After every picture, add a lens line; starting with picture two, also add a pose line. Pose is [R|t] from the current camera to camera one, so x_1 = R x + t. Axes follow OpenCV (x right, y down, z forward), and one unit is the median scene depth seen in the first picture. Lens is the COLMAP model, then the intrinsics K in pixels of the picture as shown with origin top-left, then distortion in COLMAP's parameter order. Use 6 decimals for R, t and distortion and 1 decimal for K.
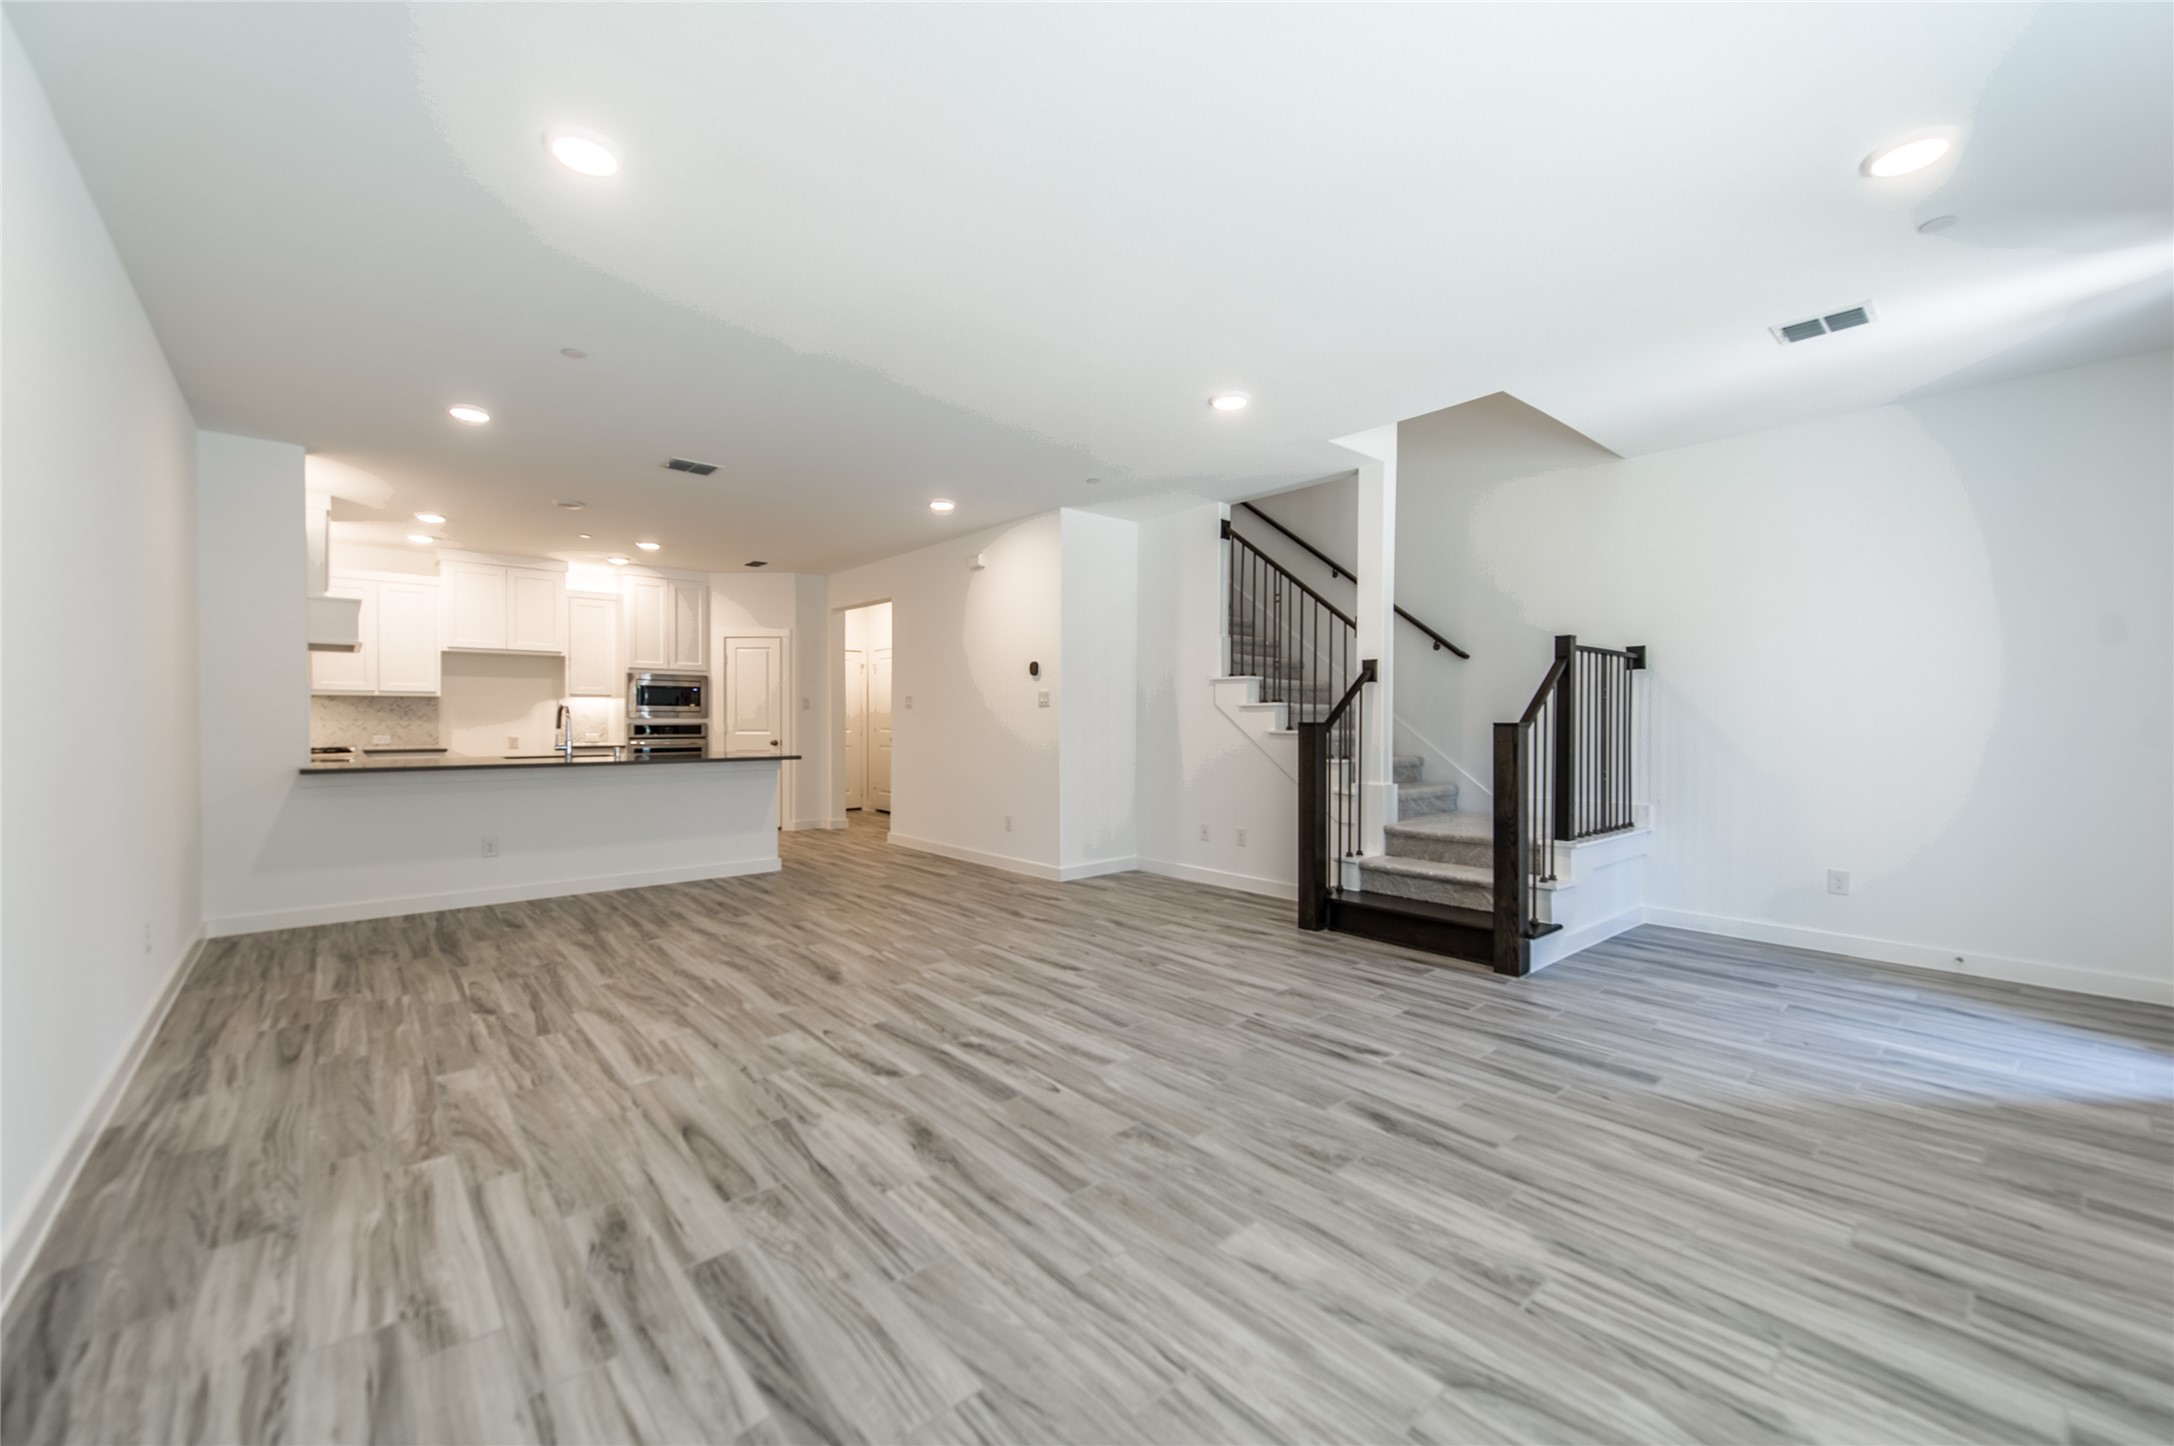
lens RADIAL K [[858.4, 0, 1092.6], [0, 858.4, 730.6], [0, 0, 1]] dist [0.015407, -0.004197]
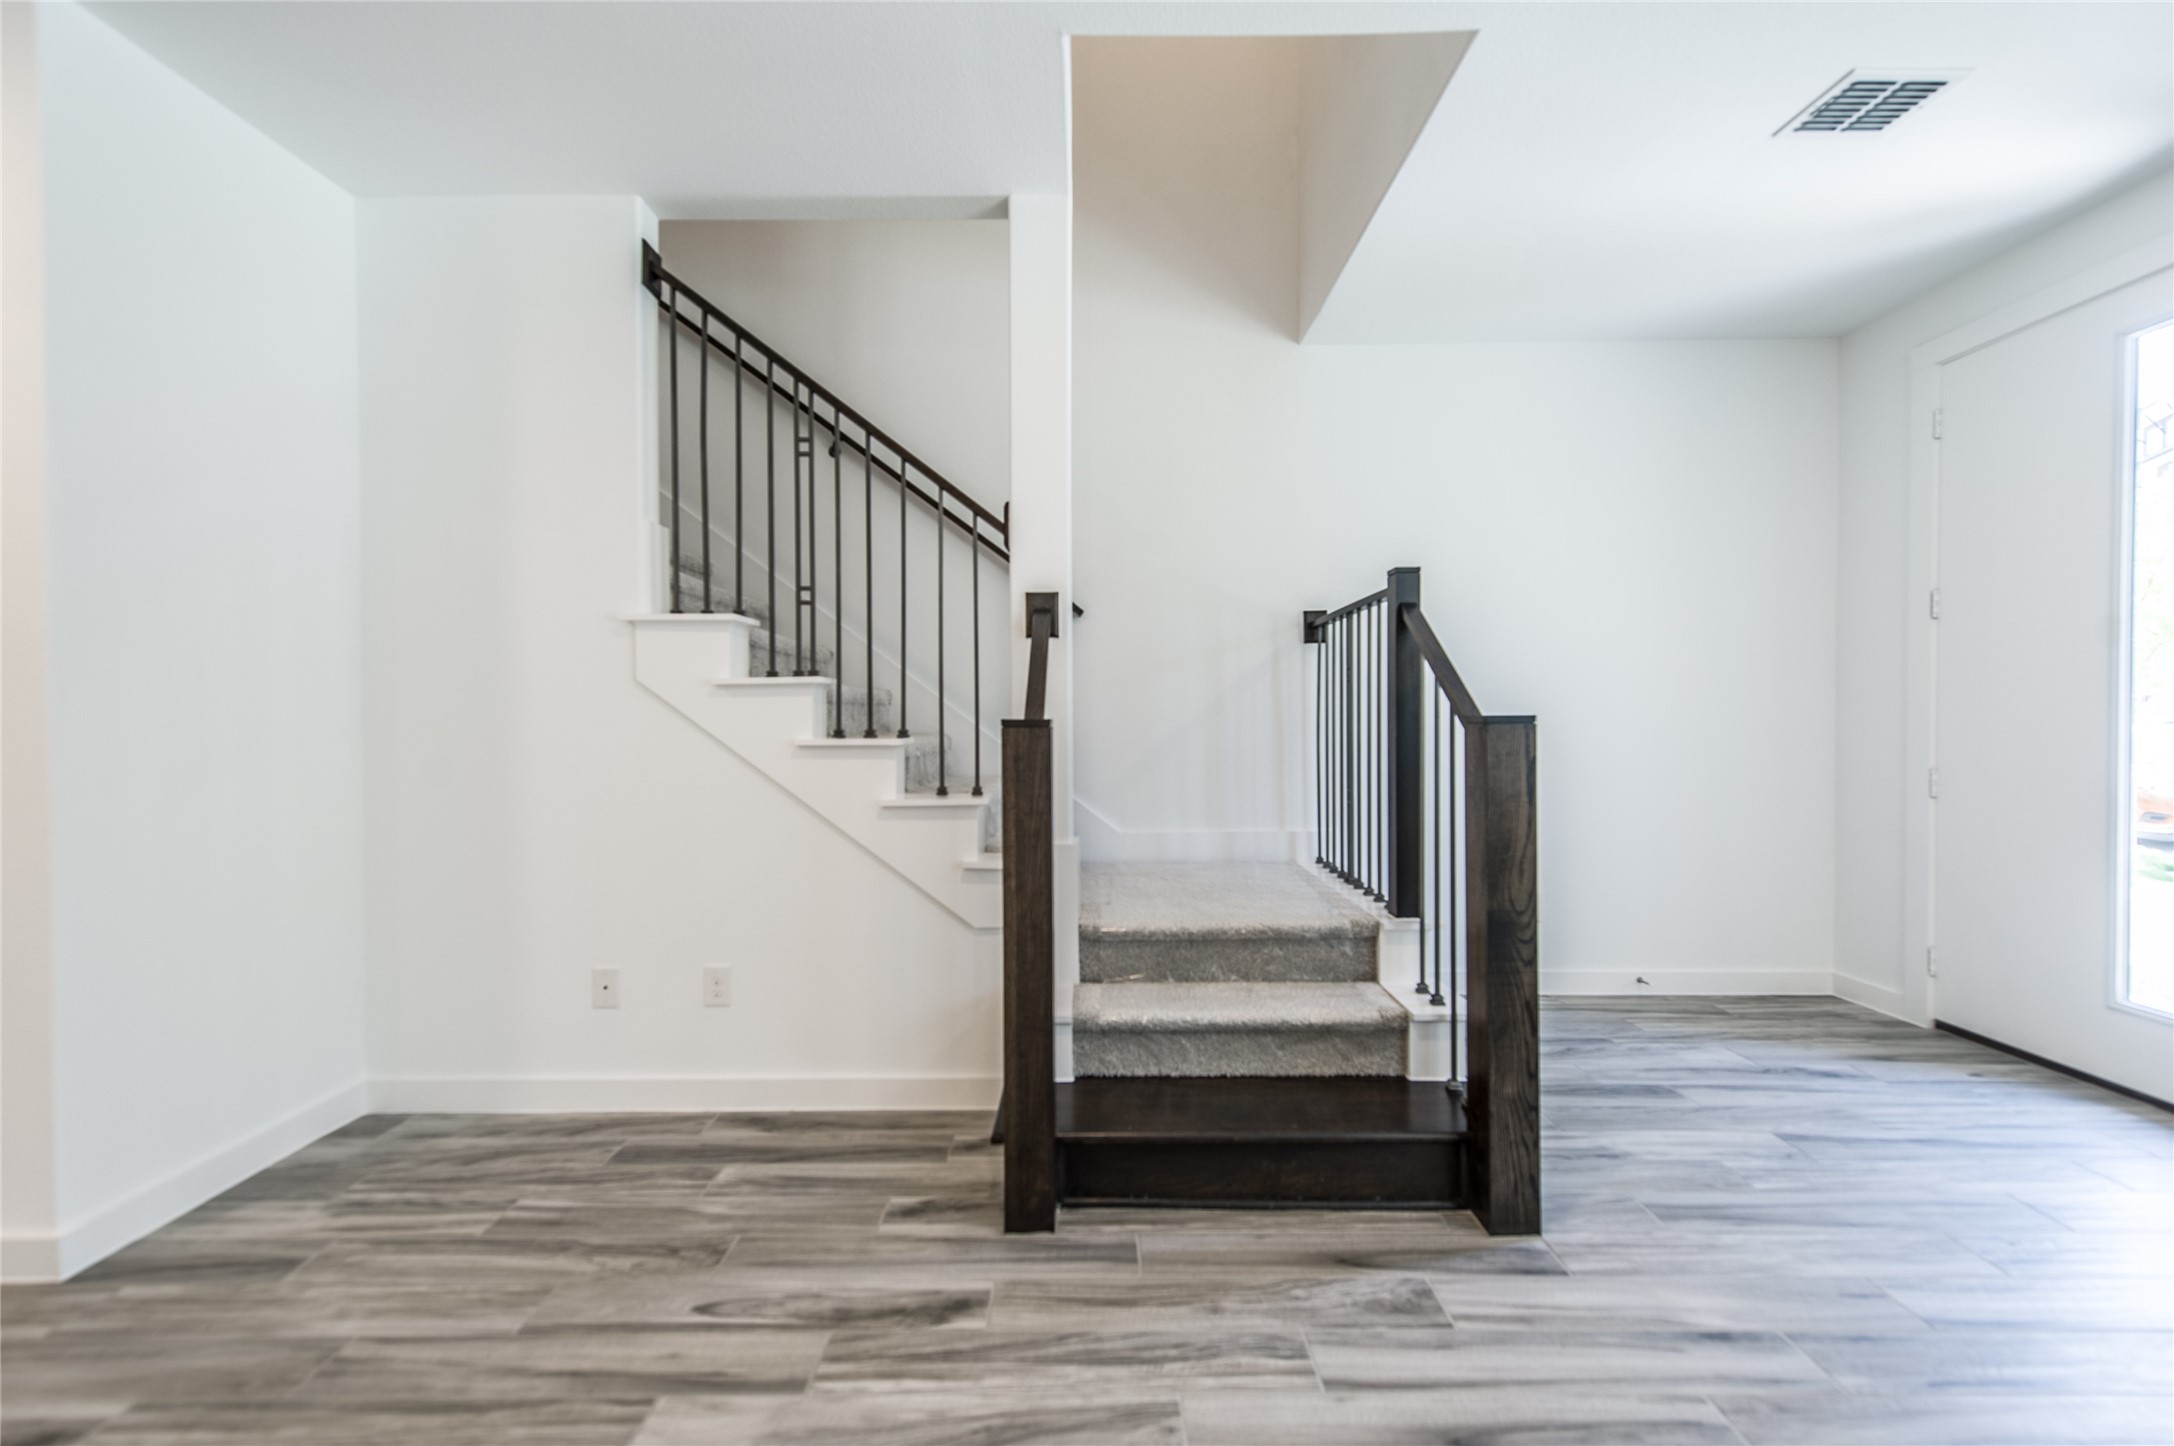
lens RADIAL K [[858.4, 0, 1094.2], [0, 858.4, 725.5], [0, 0, 1]] dist [0.015407, -0.004197]
pose [[0.652930, -0.012139, 0.757321, -0.037950], [0.012476, 0.999908, 0.005271, -0.009765], [-0.757316, 0.006007, 0.653021, 0.717100]]
